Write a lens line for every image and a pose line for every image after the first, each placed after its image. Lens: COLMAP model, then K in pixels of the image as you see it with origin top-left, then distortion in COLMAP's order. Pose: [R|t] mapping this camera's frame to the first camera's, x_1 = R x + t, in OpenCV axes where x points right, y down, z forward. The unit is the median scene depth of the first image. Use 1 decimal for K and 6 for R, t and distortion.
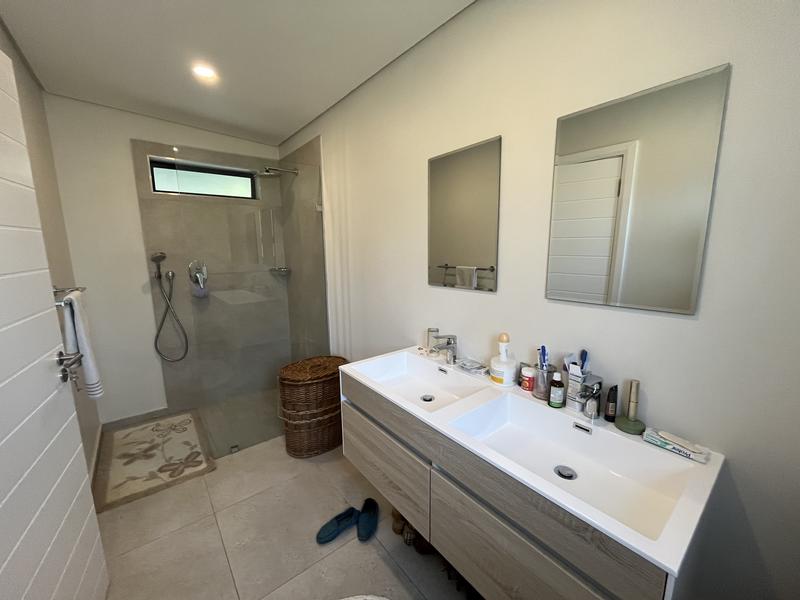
lens RADIAL K [[321.8, 0, 399.7], [0, 321.8, 299.3], [0, 0, 1]] dist [-0.003555, -0.000248]
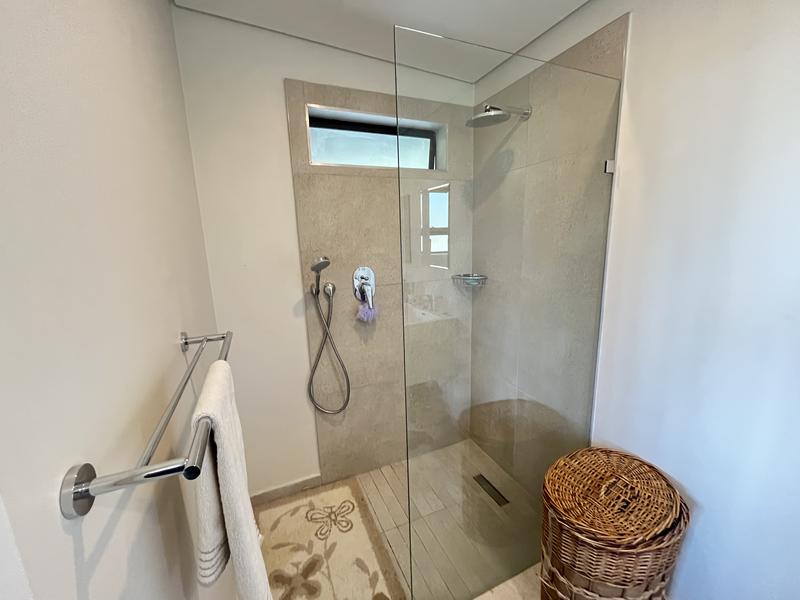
lens RADIAL K [[321.8, 0, 400.3], [0, 321.8, 300.9], [0, 0, 1]] dist [-0.003555, -0.000248]
pose [[0.966388, 0.029173, -0.255428, -0.400107], [-0.020152, 0.999080, 0.037863, -0.079258], [0.256298, -0.031442, 0.966086, 0.389993]]
